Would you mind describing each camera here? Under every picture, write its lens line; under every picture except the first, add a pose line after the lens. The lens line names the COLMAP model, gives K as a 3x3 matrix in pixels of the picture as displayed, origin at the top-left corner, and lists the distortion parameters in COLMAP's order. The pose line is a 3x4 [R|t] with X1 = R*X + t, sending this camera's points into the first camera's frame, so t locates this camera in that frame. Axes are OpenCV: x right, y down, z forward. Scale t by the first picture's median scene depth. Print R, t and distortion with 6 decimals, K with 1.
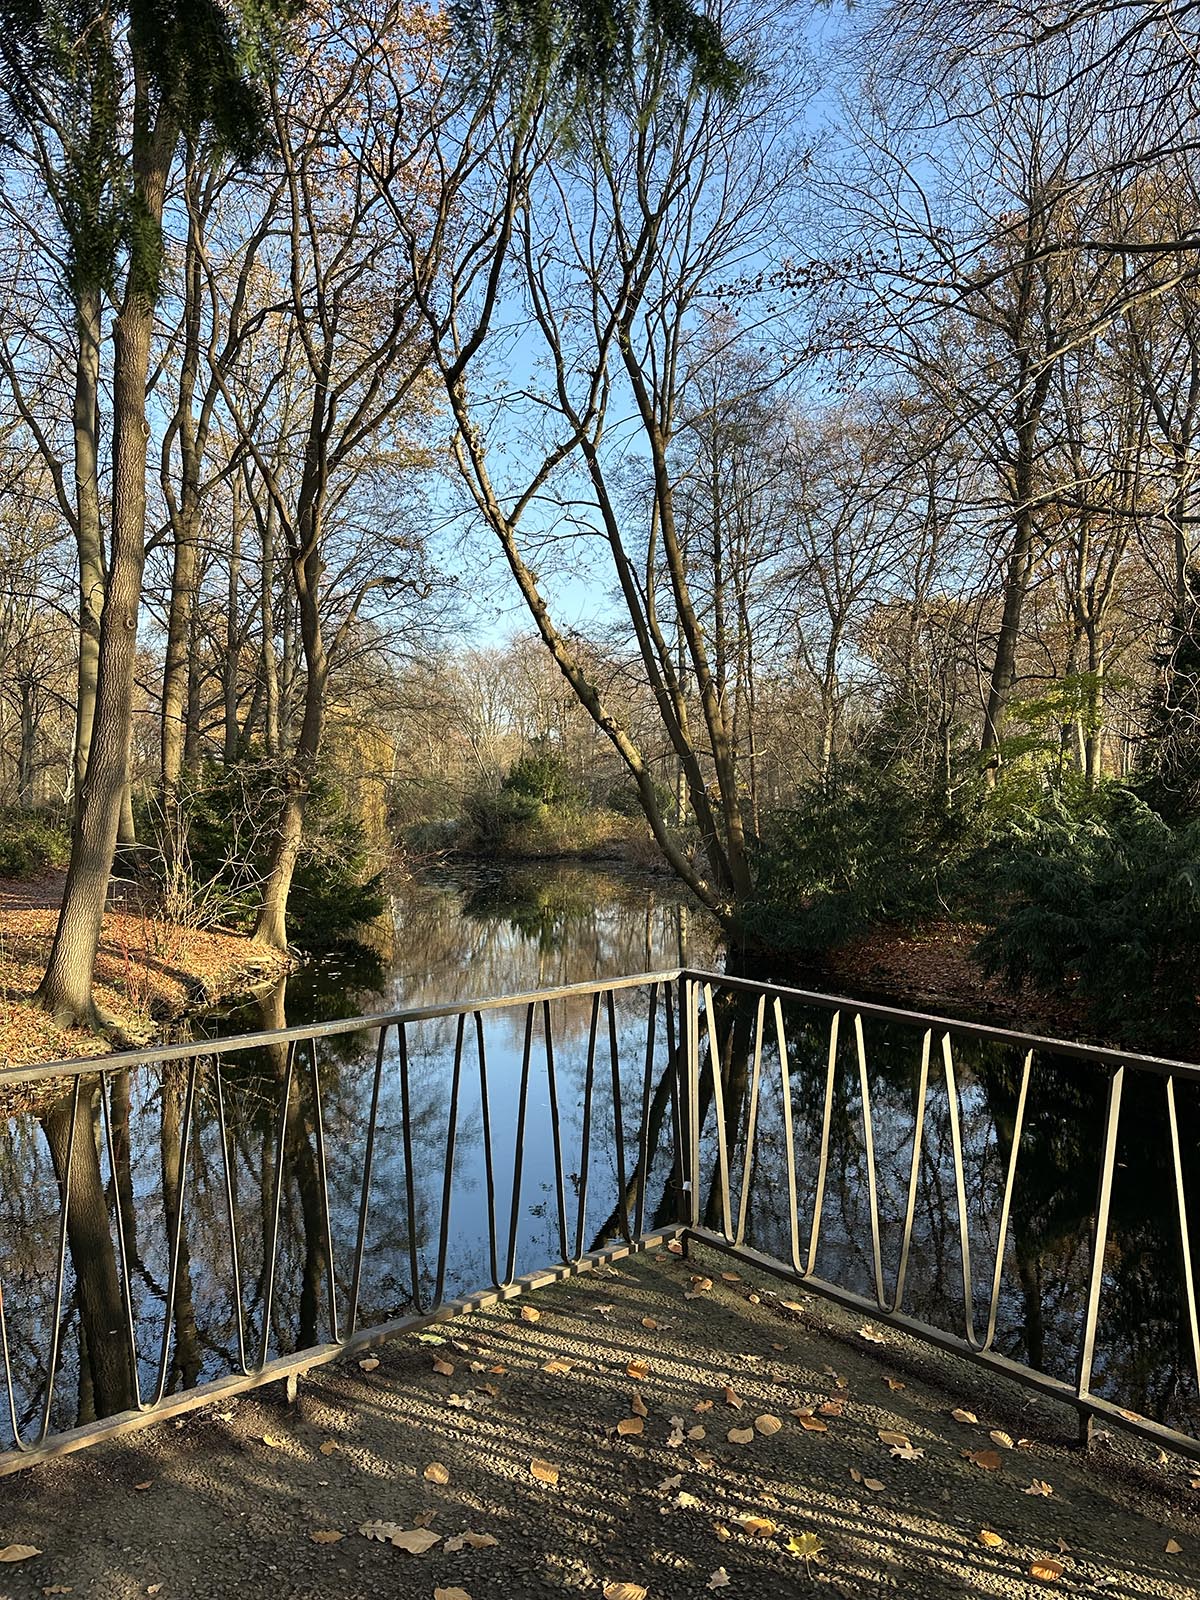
lens RADIAL K [[1243.4, 0, 600.0], [0, 1243.4, 800.0], [0, 0, 1]] dist [0.079545, -0.001670]
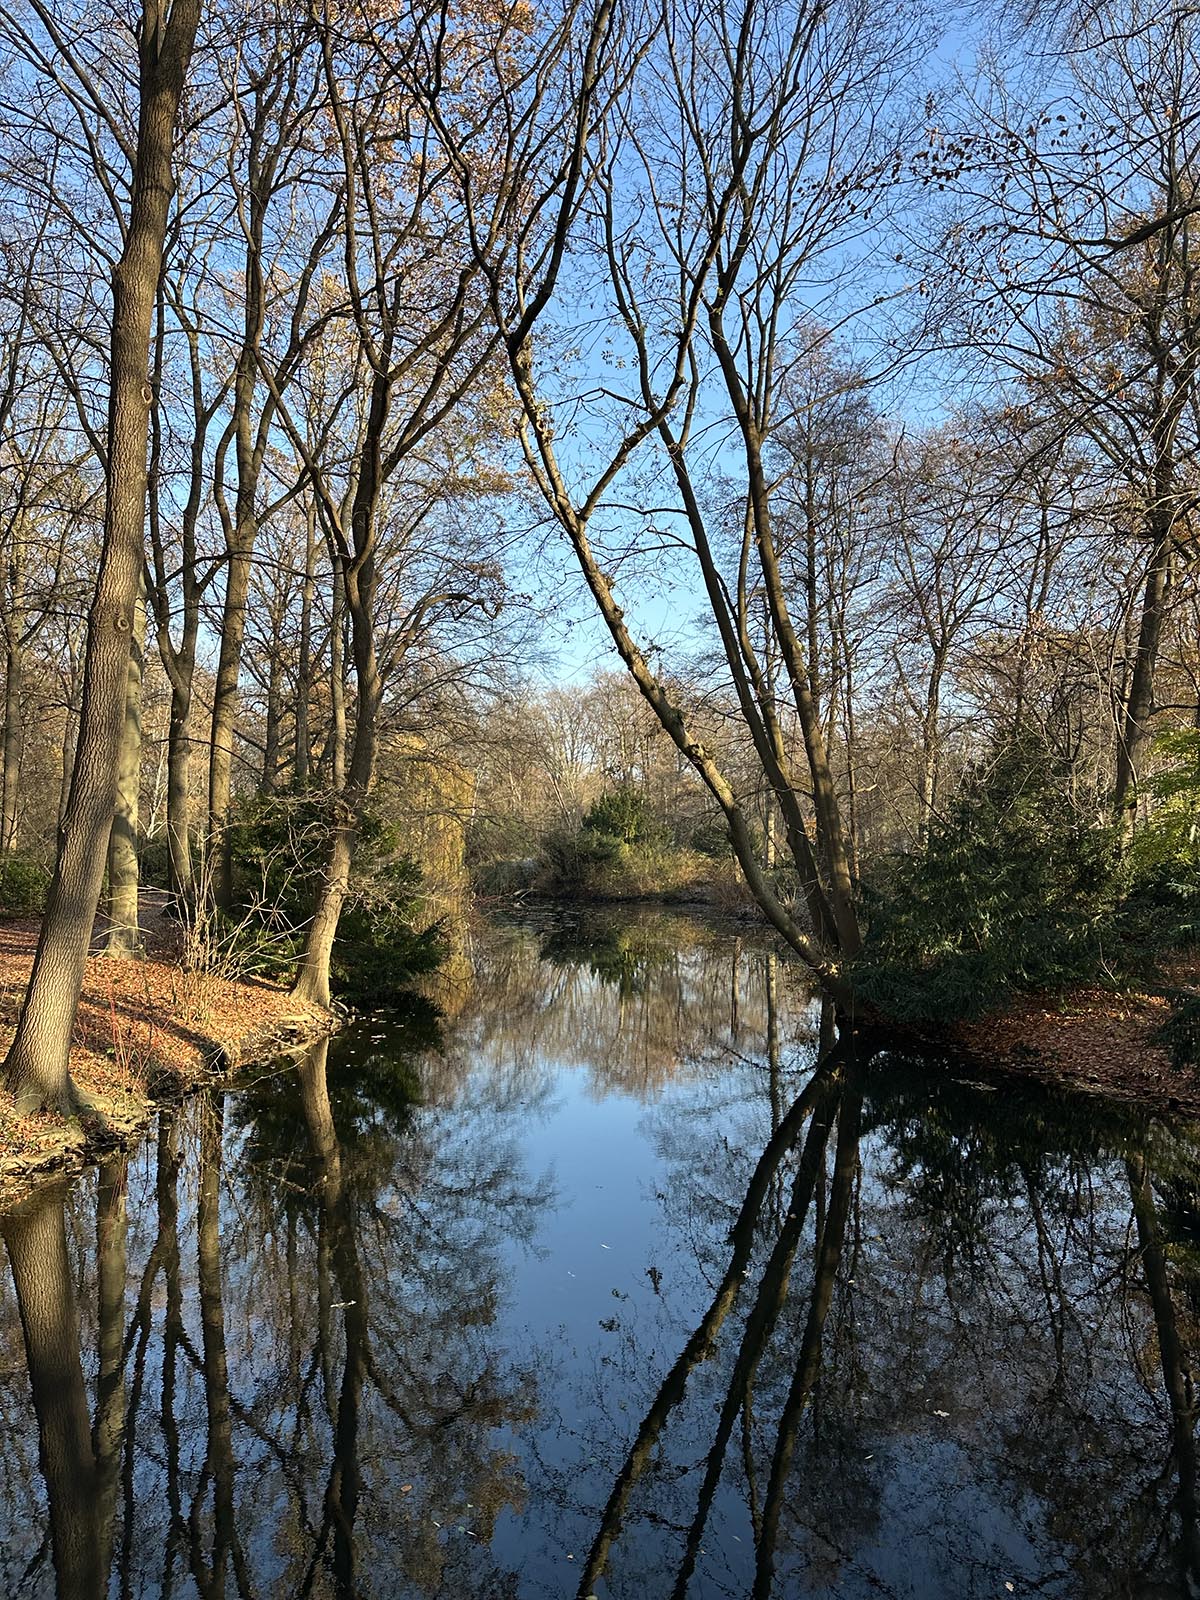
lens RADIAL K [[1243.4, 0, 600.0], [0, 1243.4, 800.0], [0, 0, 1]] dist [0.079545, -0.001670]
pose [[0.997711, 0.006396, -0.067324, -0.000236], [-0.008542, 0.999463, -0.031642, 0.000028], [0.067085, 0.032144, 0.997229, 0.112625]]
